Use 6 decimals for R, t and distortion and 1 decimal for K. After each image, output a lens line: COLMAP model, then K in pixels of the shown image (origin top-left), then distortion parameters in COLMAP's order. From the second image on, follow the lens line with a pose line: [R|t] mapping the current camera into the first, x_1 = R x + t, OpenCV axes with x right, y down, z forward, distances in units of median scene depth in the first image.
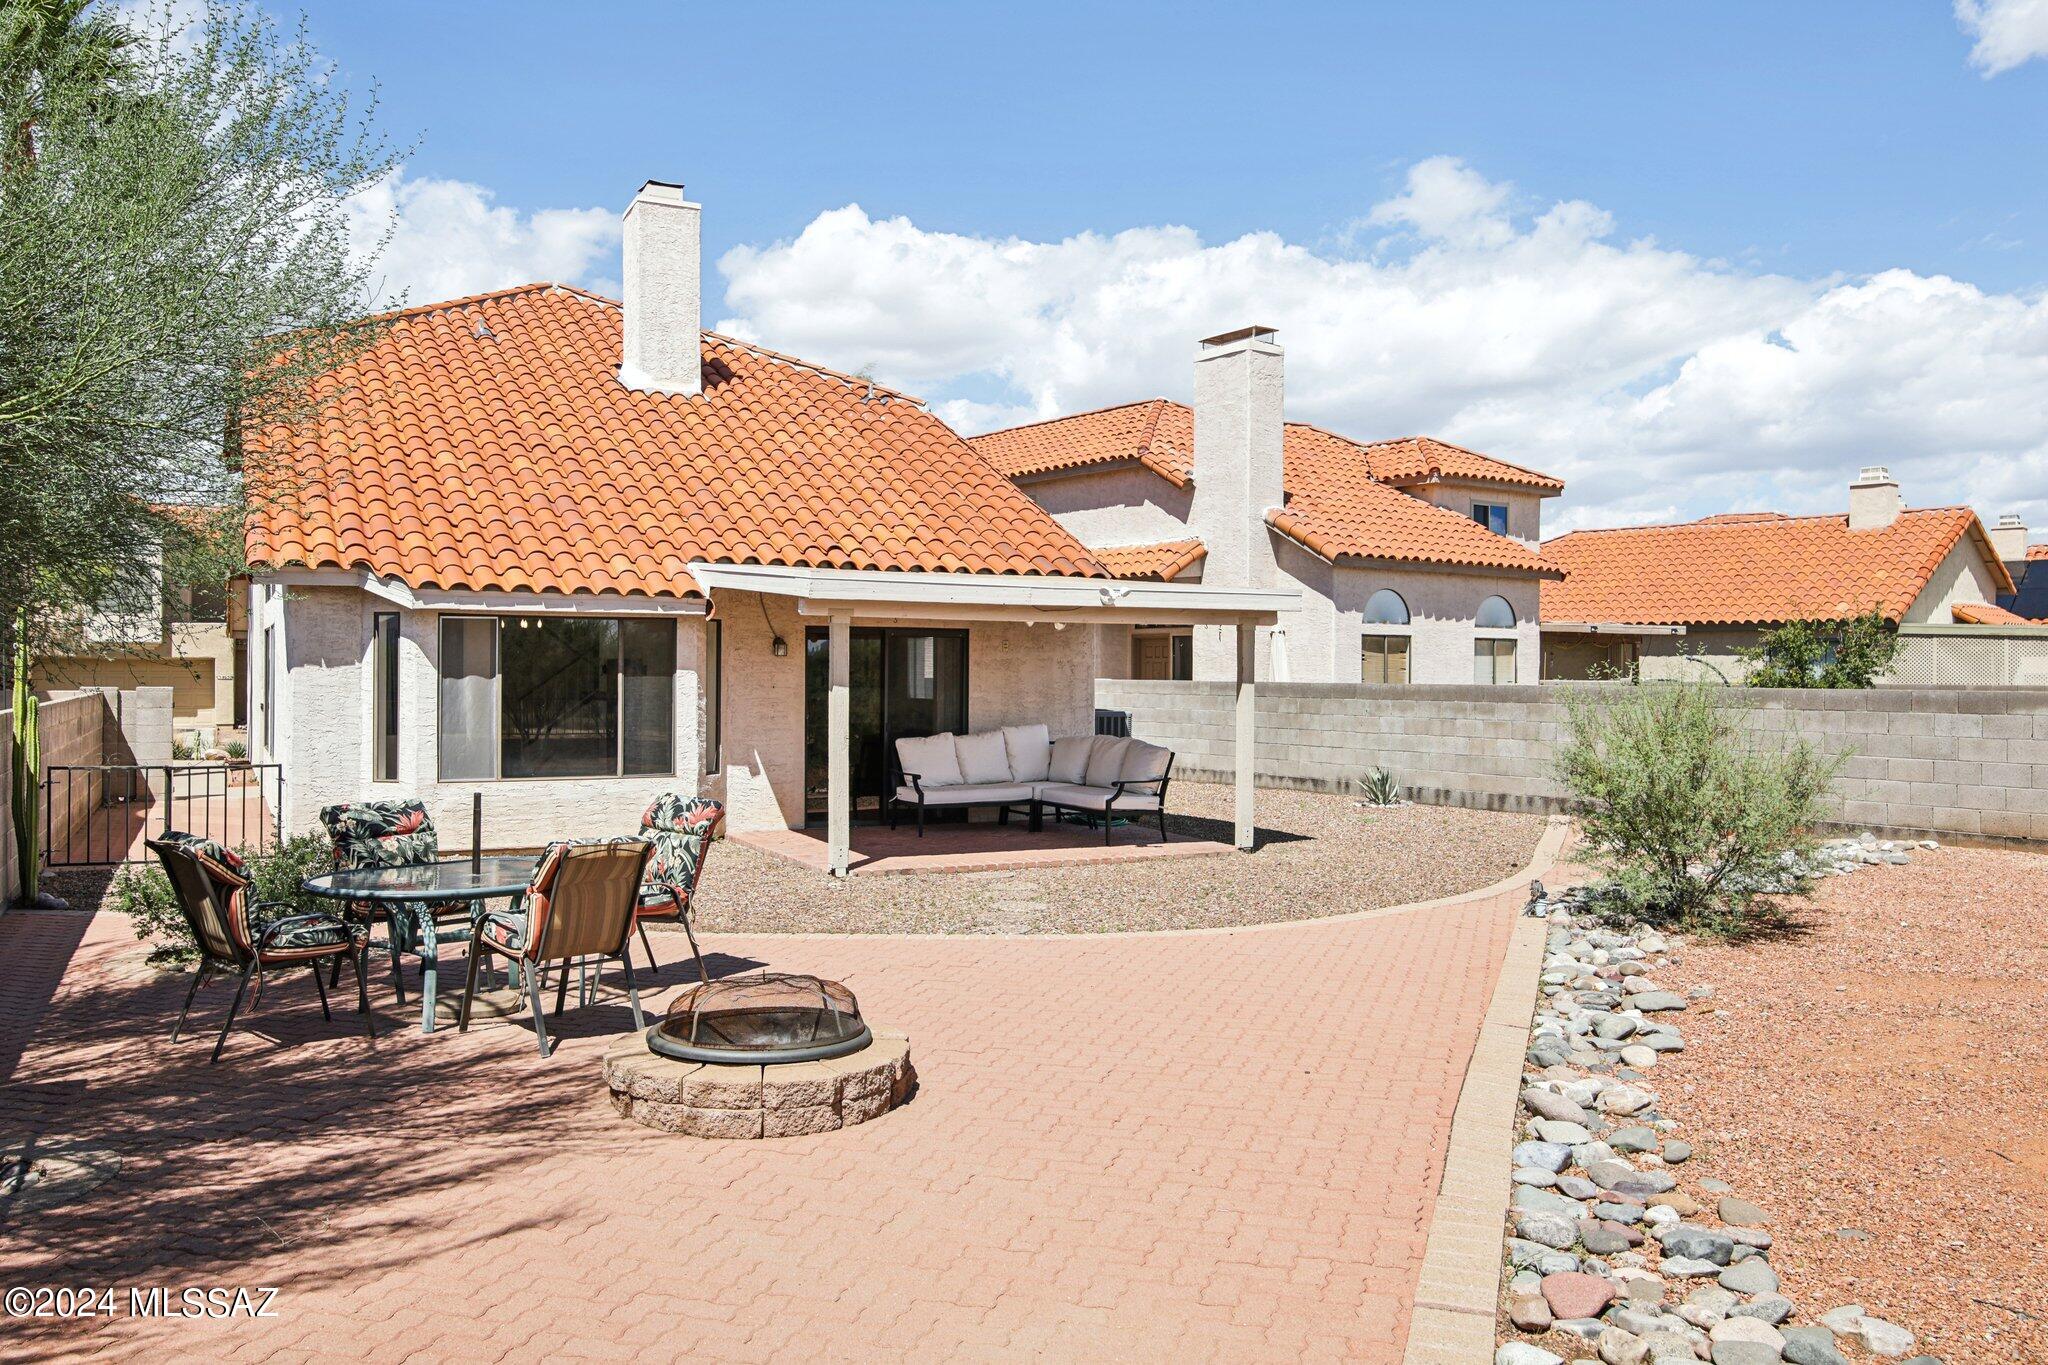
lens RADIAL K [[1594.4, 0, 1019.1], [0, 1594.4, 683.8], [0, 0, 1]] dist [-0.001376, -0.003934]
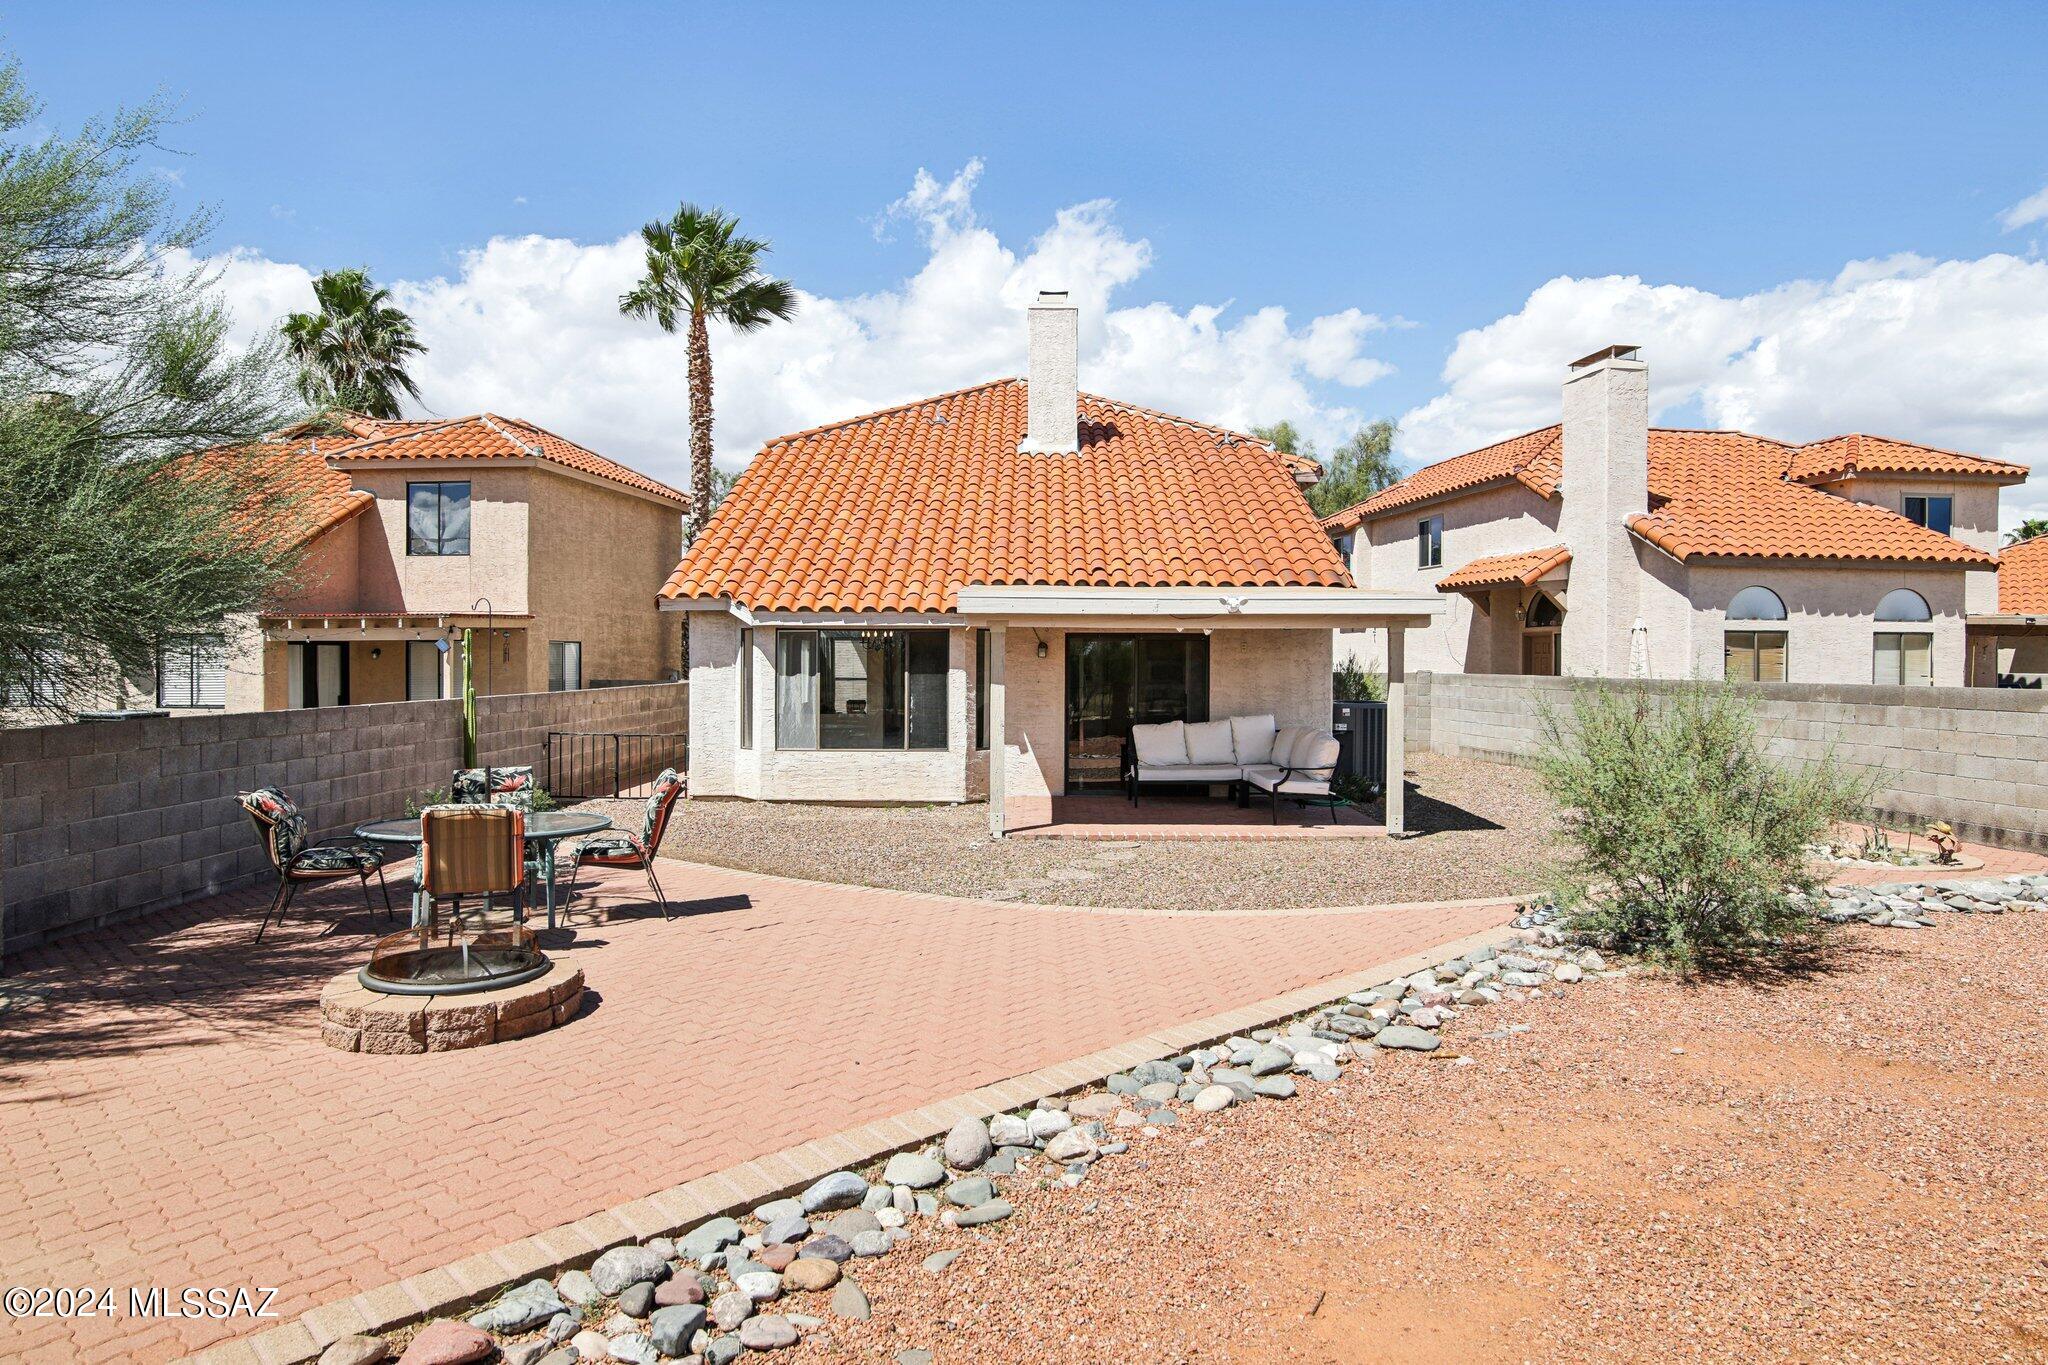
lens RADIAL K [[1213.3, 0, 1025.8], [0, 1213.3, 677.5], [0, 0, 1]] dist [-0.008760, 0.002692]
pose [[0.887331, 0.003626, -0.461119, 0.245833], [-0.001246, 0.999984, 0.005465, -0.005925], [0.461132, -0.004275, 0.887321, 0.128944]]
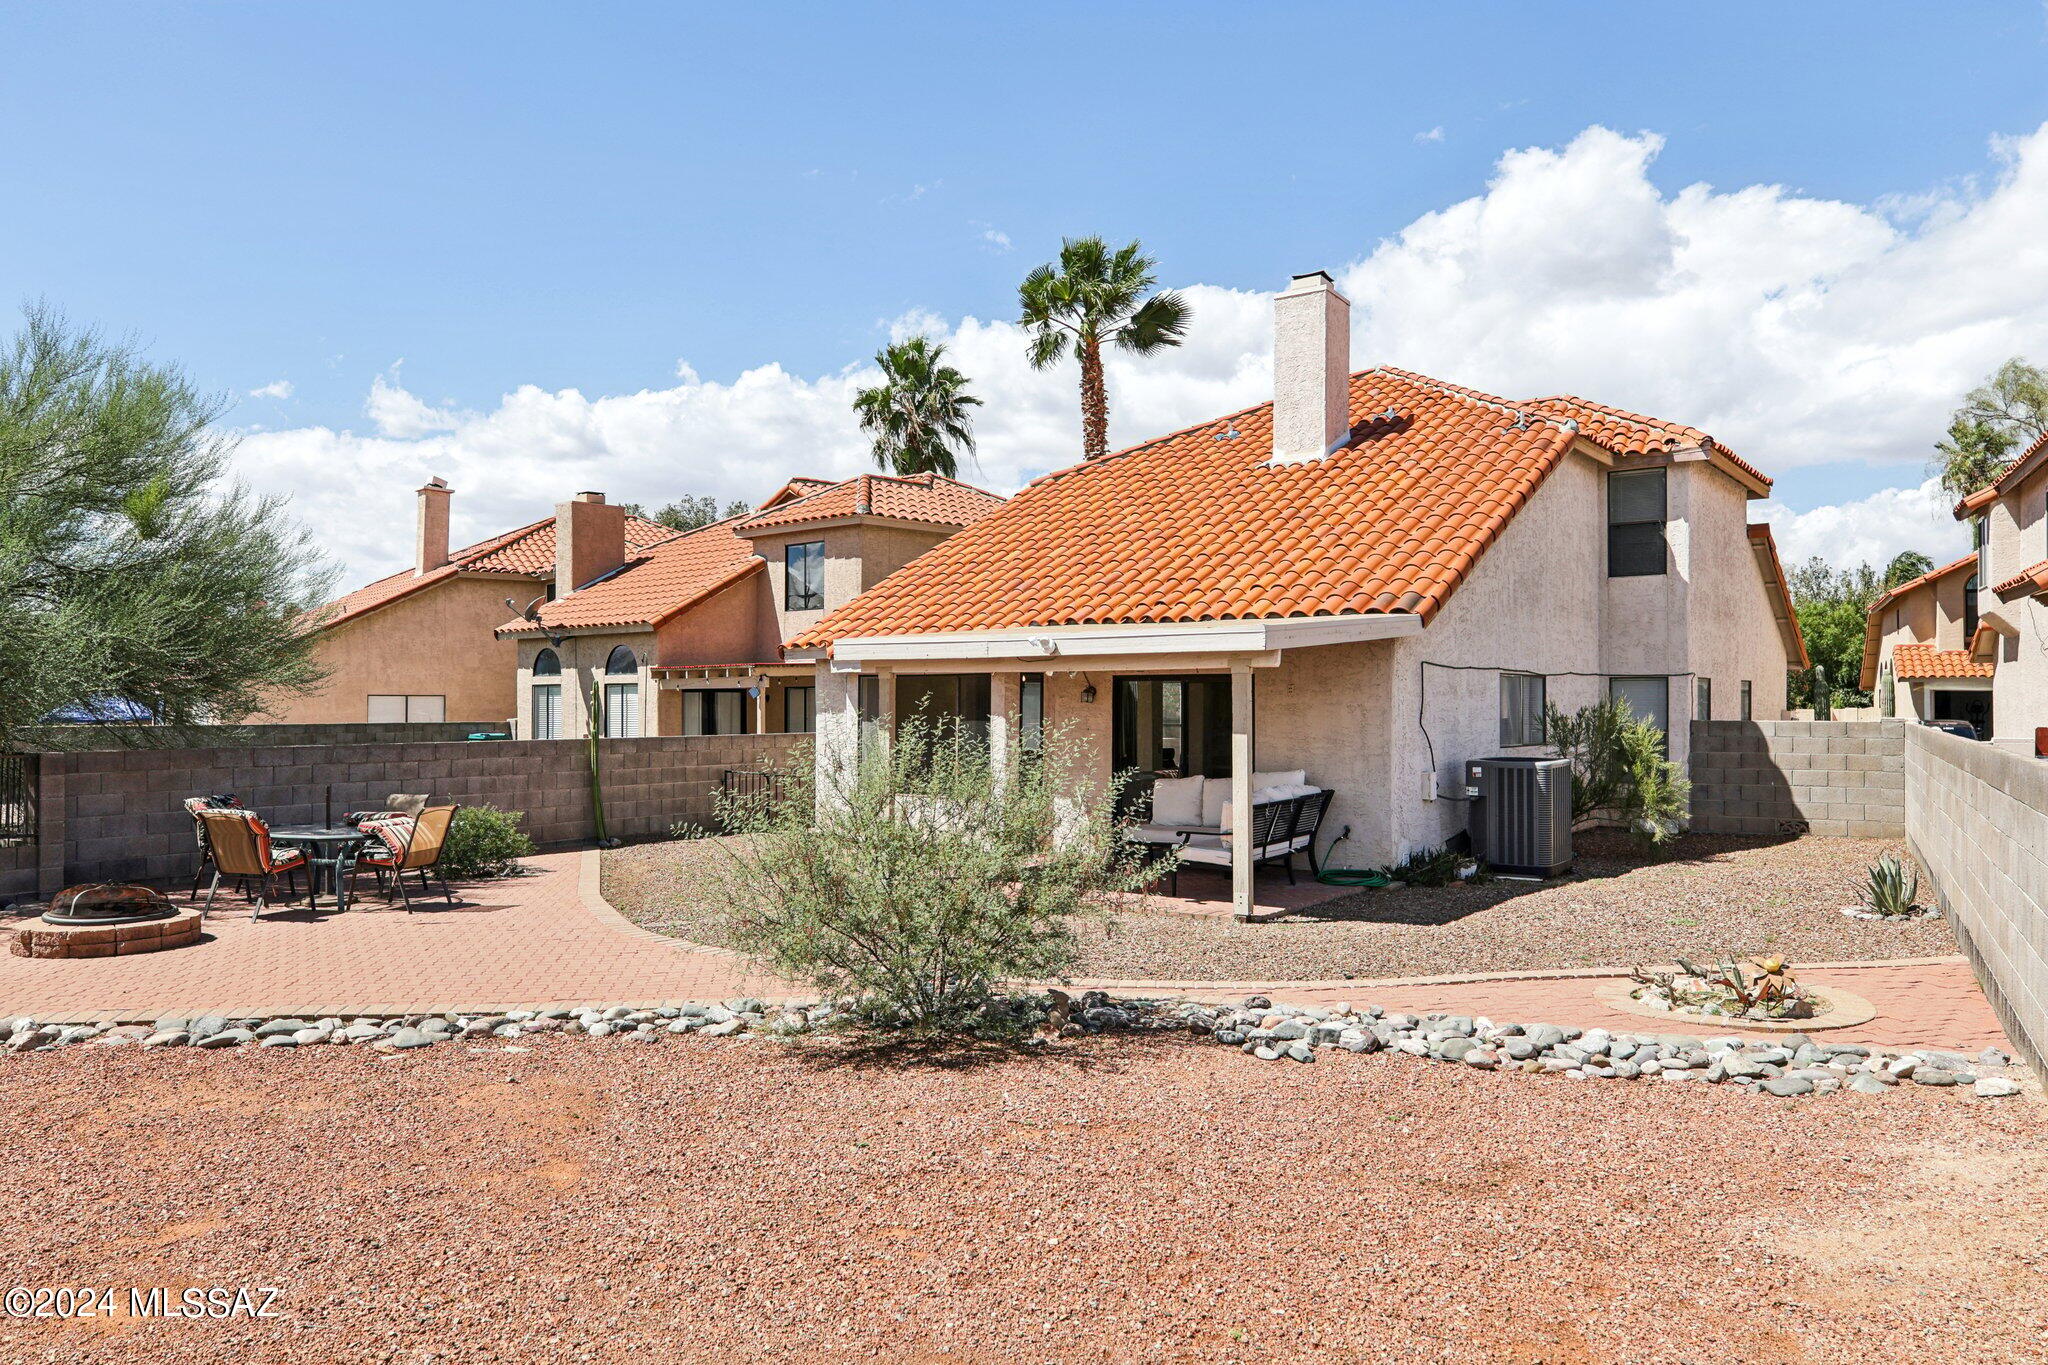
lens RADIAL K [[1438.9, 0, 1024.6], [0, 1438.9, 687.1], [0, 0, 1]] dist [-0.005394, -0.001854]
pose [[0.443111, -0.014068, -0.896356, 0.670787], [-0.003757, 0.999839, -0.017549, -0.008867], [0.896459, 0.011144, 0.442987, 0.438041]]
